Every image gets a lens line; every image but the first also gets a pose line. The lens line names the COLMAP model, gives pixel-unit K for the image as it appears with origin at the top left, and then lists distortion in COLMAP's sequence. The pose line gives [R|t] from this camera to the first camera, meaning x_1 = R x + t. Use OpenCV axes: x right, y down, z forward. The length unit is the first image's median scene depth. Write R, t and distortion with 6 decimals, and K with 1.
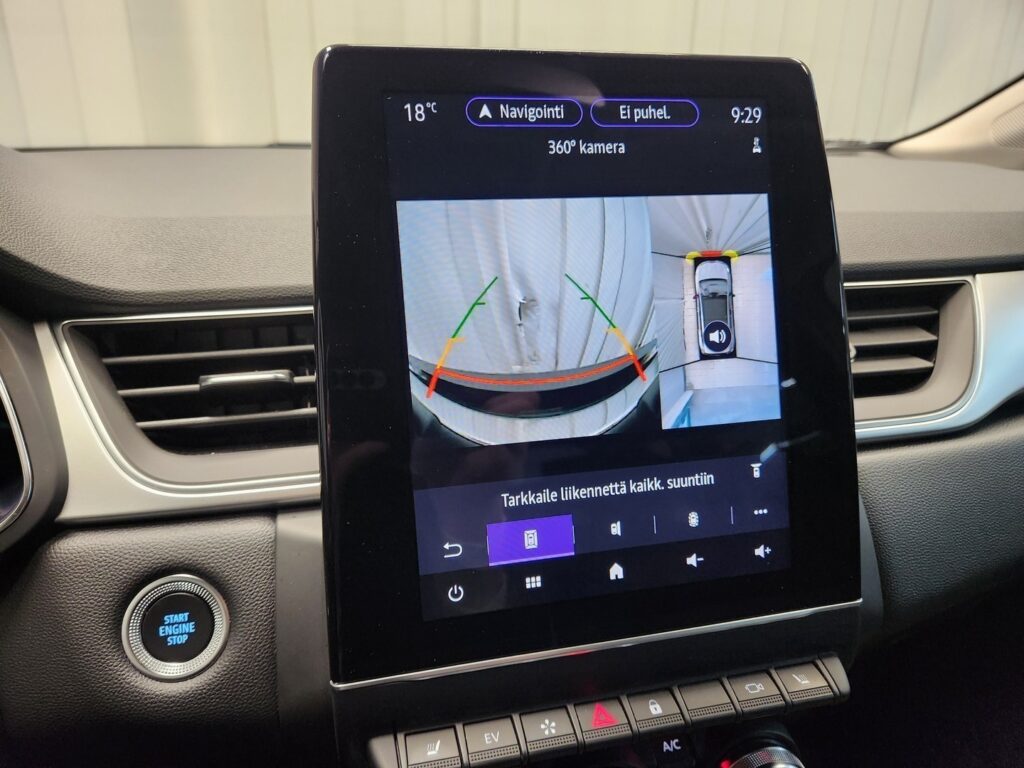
lens RADIAL K [[894.1, 0, 512.0], [0, 894.1, 384.0], [0, 0, 1]] dist [-0.007879, -0.008033]
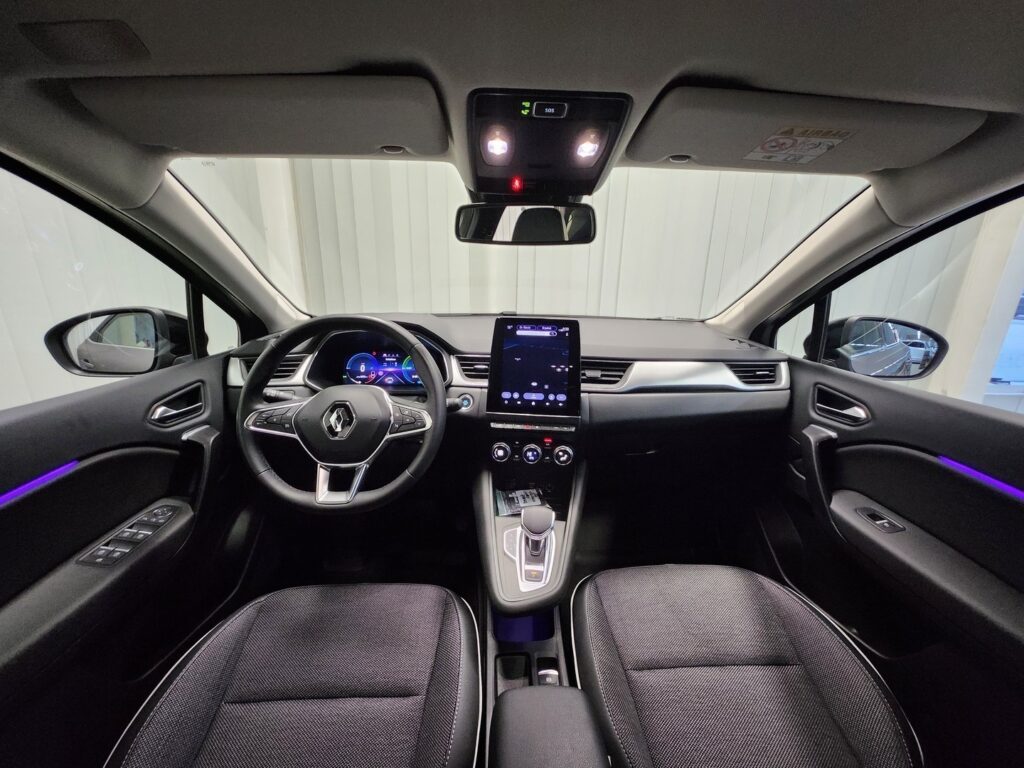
lens RADIAL K [[407.9, 0, 512.0], [0, 407.9, 384.0], [0, 0, 1]] dist [0.000031, -0.000002]
pose [[0.952320, 0.098247, -0.288851, 0.753353], [-0.108726, 0.993862, -0.020419, 0.147952], [0.285072, 0.050850, 0.957156, -1.673203]]
